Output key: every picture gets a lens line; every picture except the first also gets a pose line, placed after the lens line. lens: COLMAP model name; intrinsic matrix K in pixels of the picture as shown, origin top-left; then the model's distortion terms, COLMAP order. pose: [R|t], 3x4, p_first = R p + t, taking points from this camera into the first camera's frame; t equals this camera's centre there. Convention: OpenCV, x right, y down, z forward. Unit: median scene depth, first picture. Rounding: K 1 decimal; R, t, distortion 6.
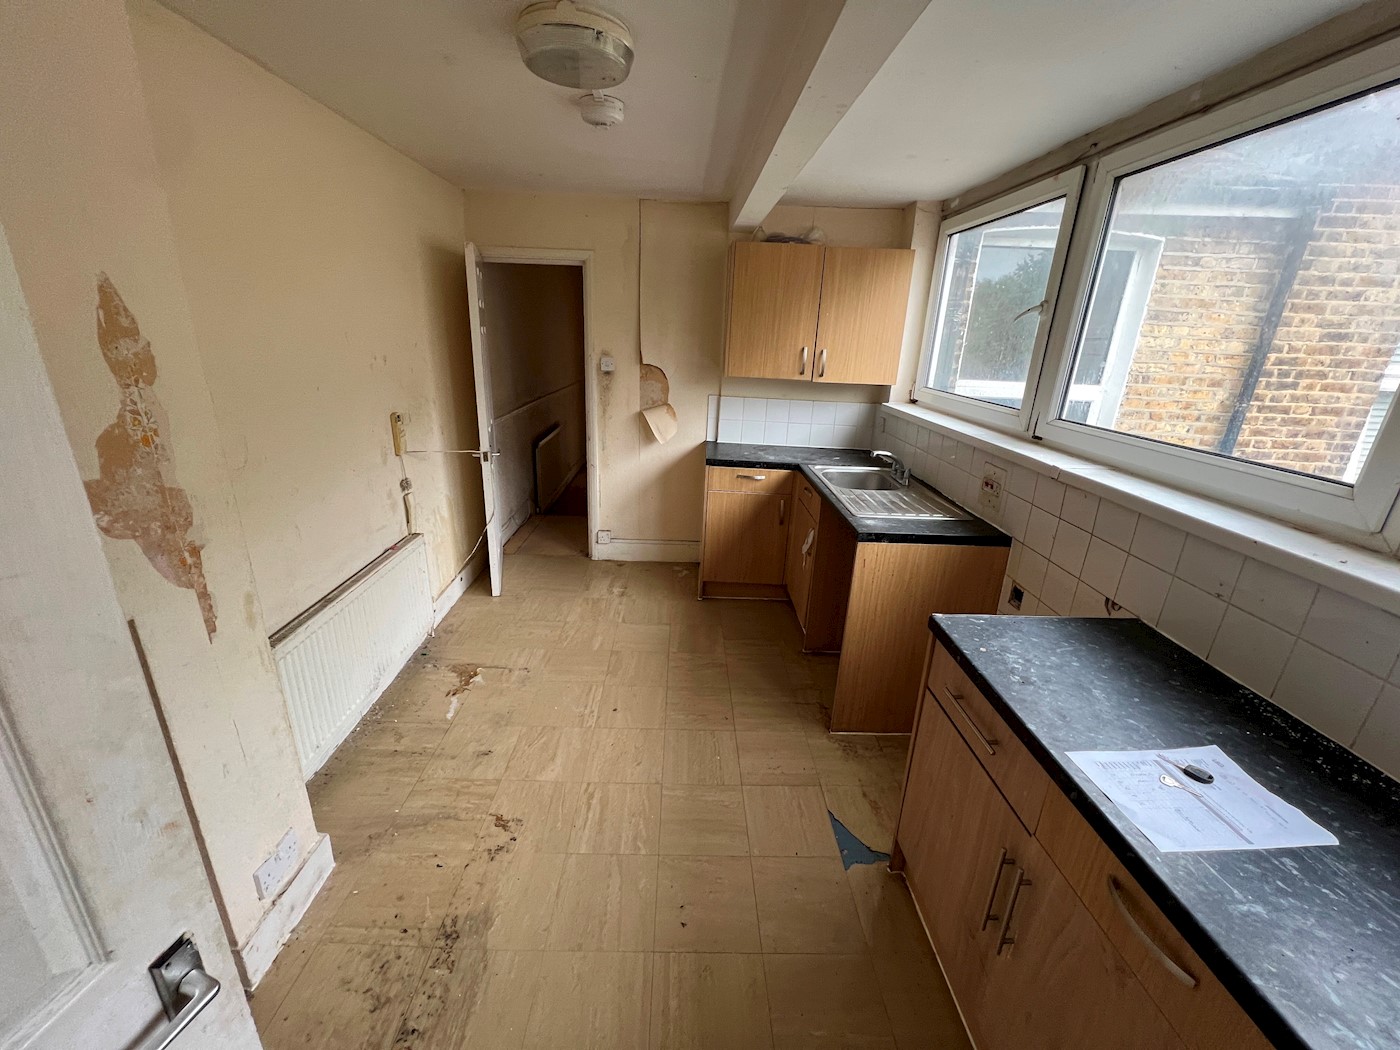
lens RADIAL K [[560.6, 0, 694.7], [0, 560.6, 523.5], [0, 0, 1]] dist [0.000082, -0.000054]
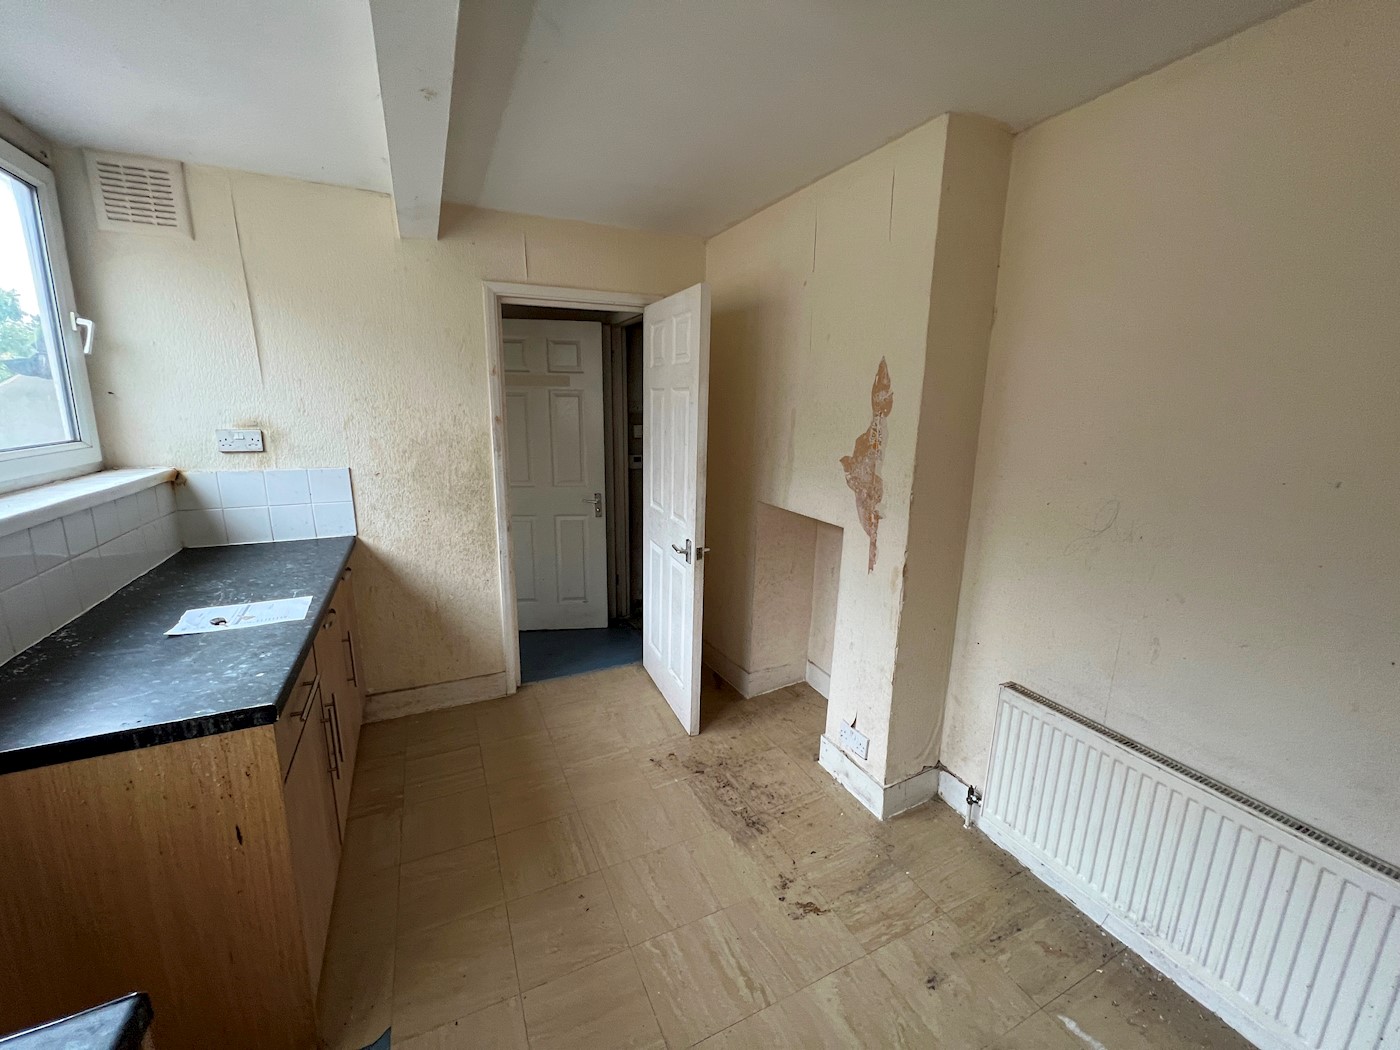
lens RADIAL K [[560.6, 0, 694.7], [0, 560.6, 523.5], [0, 0, 1]] dist [0.000082, -0.000054]
pose [[-0.909558, 0.037544, -0.413879, 0.267485], [-0.179865, 0.862236, 0.473495, -0.607064], [0.374638, 0.505113, -0.777500, 2.057282]]
